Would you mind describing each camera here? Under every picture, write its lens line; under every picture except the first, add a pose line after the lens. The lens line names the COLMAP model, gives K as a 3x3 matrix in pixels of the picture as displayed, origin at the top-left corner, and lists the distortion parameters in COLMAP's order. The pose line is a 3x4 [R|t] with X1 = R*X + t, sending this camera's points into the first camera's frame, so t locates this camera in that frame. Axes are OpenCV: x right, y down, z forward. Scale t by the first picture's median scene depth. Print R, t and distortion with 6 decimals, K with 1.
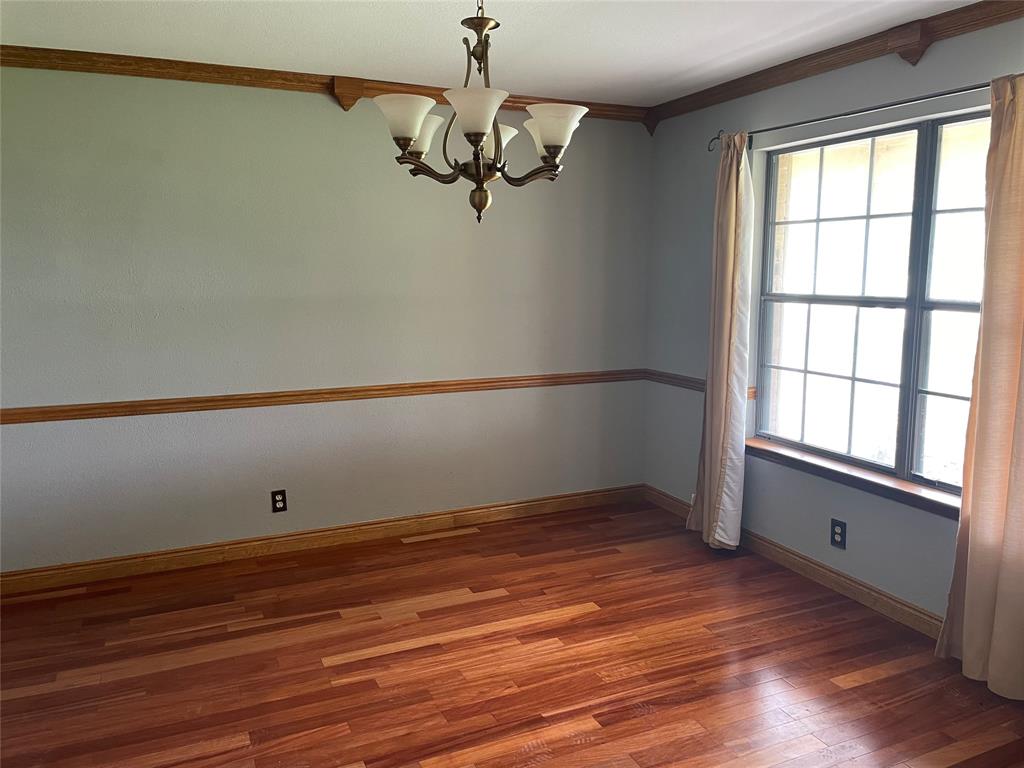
lens RADIAL K [[774.2, 0, 509.5], [0, 774.2, 380.2], [0, 0, 1]] dist [0.105874, -0.131758]
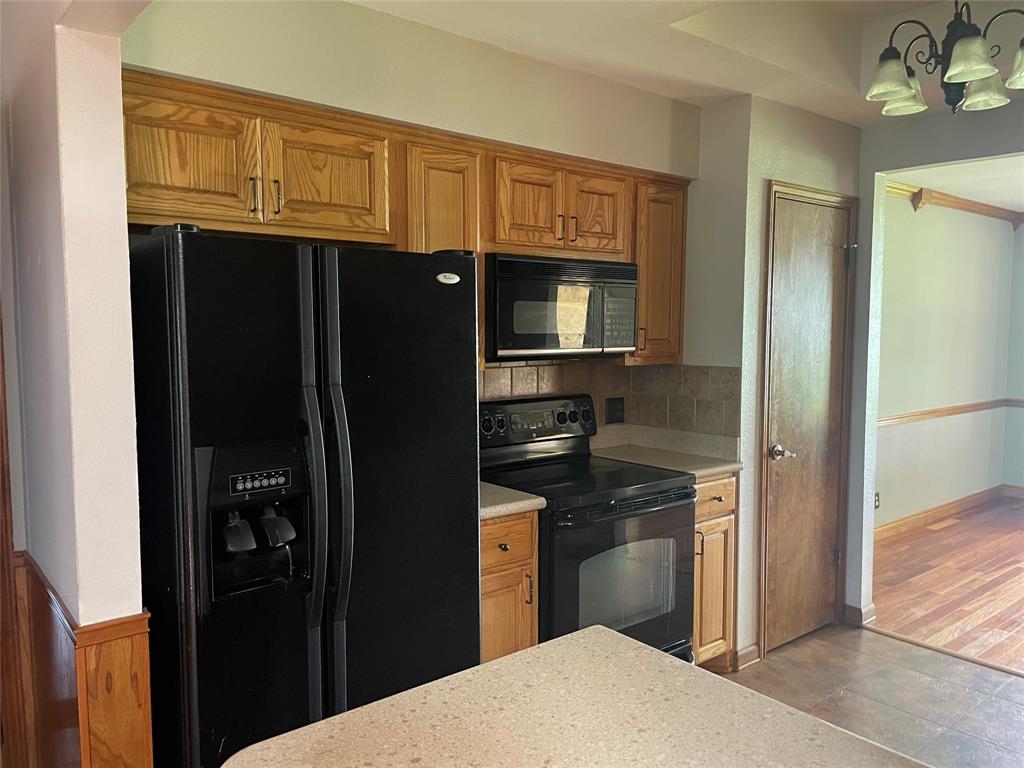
lens RADIAL K [[774.2, 0, 509.5], [0, 774.2, 380.2], [0, 0, 1]] dist [0.105874, -0.131758]
pose [[0.965583, -0.016313, 0.259582, -1.431619], [0.034478, 0.997252, -0.065578, 0.020179], [-0.257799, 0.072271, 0.963492, -0.162496]]
